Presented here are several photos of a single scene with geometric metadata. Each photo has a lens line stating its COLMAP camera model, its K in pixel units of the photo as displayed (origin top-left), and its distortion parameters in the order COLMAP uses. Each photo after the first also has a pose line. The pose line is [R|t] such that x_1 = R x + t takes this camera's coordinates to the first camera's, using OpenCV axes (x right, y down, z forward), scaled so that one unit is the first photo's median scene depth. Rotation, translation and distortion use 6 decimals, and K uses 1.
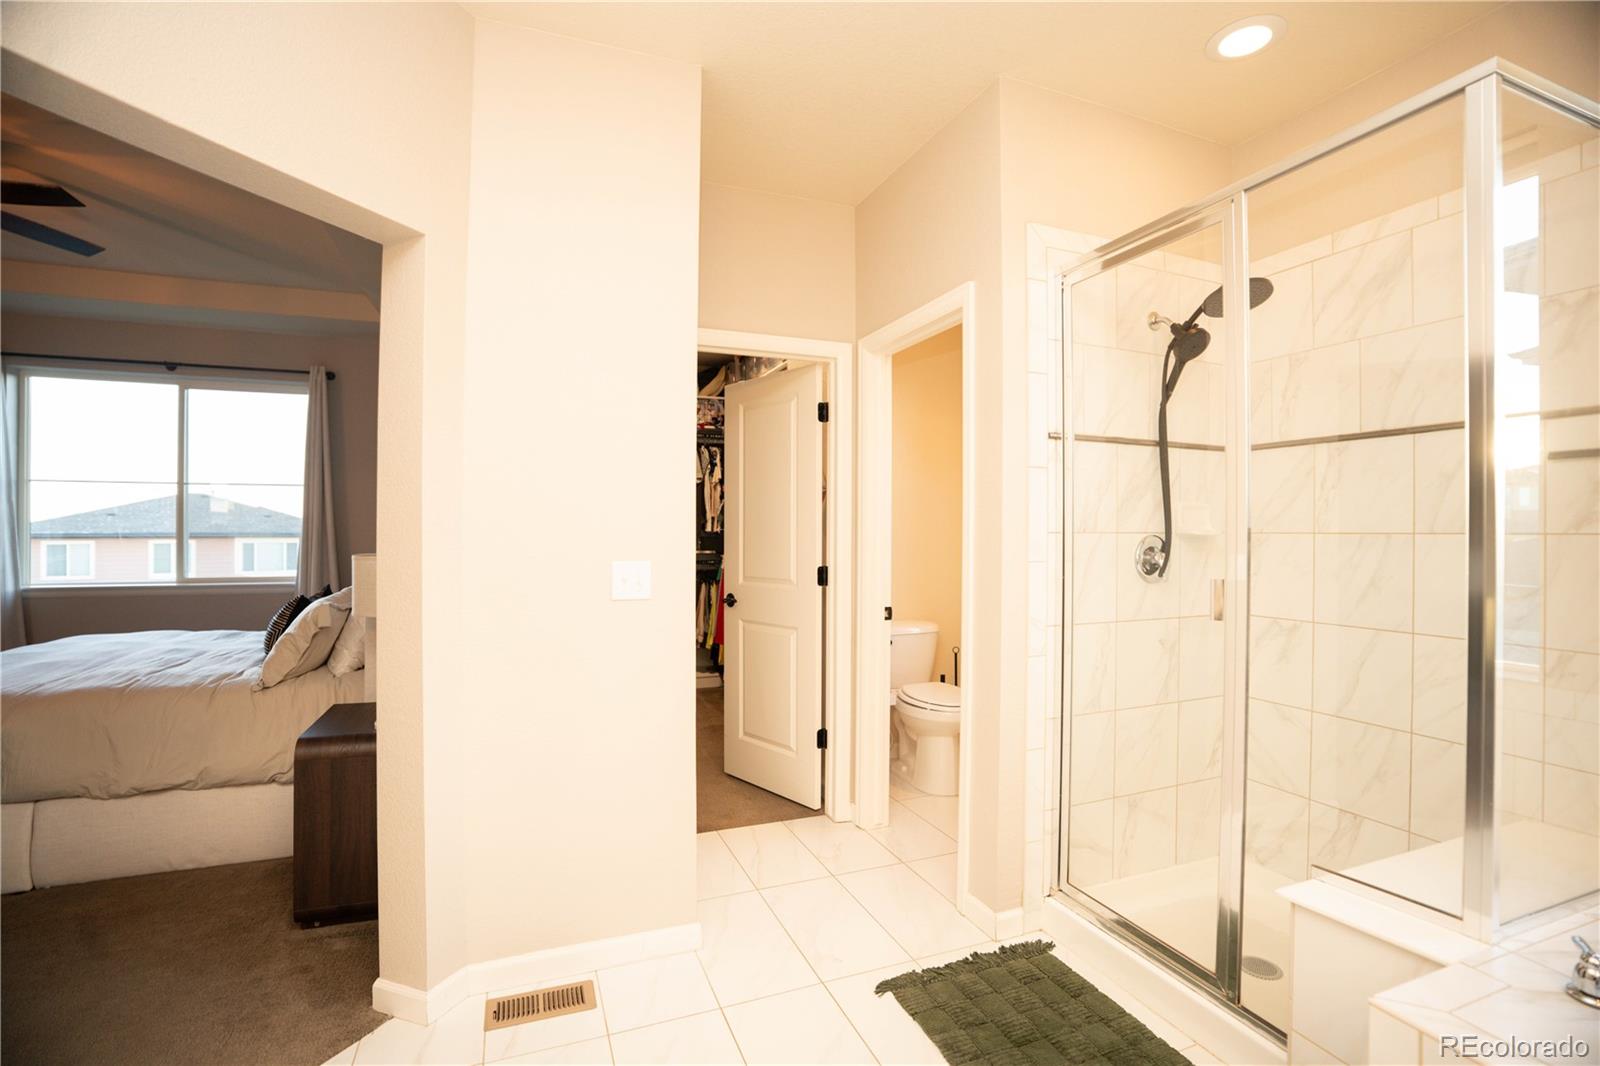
lens RADIAL K [[741.1, 0, 811.9], [0, 741.1, 531.6], [0, 0, 1]] dist [-0.044847, 0.007773]
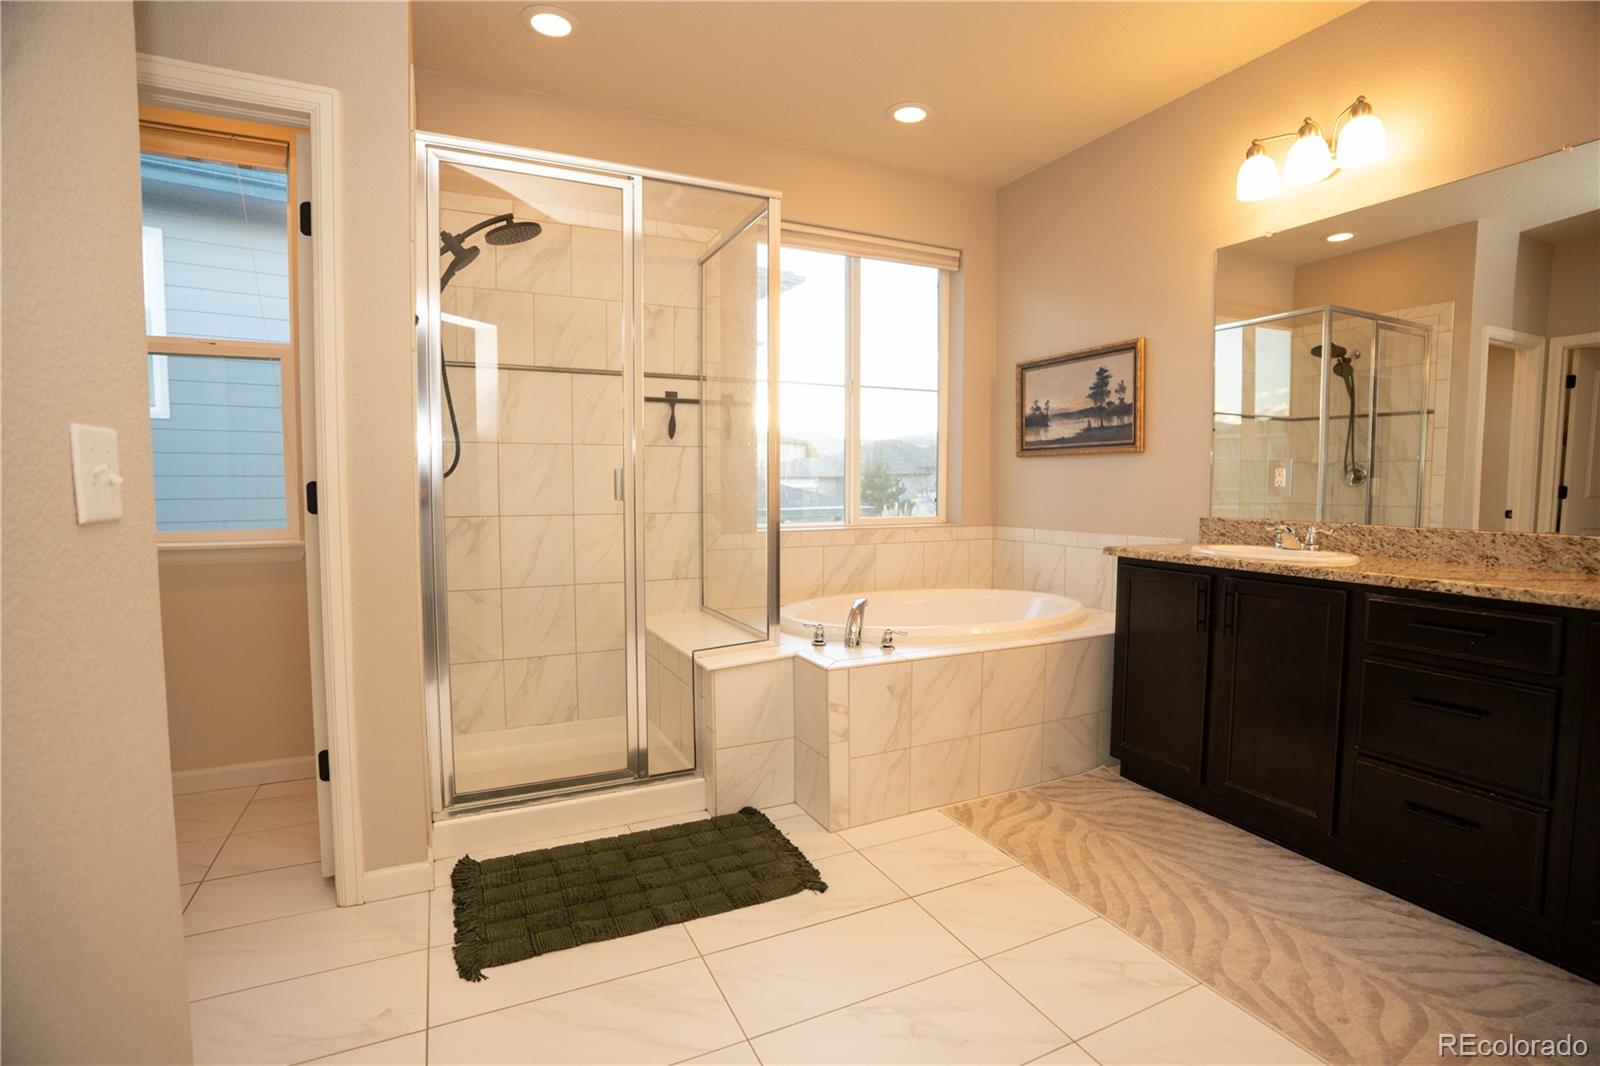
lens RADIAL K [[741.1, 0, 810.5], [0, 741.1, 530.9], [0, 0, 1]] dist [-0.044847, 0.007773]
pose [[-0.051595, -0.081476, 0.995339, -0.626100], [-0.009926, 0.996659, 0.081069, 0.047111], [-0.998619, -0.005697, -0.052231, 0.588709]]
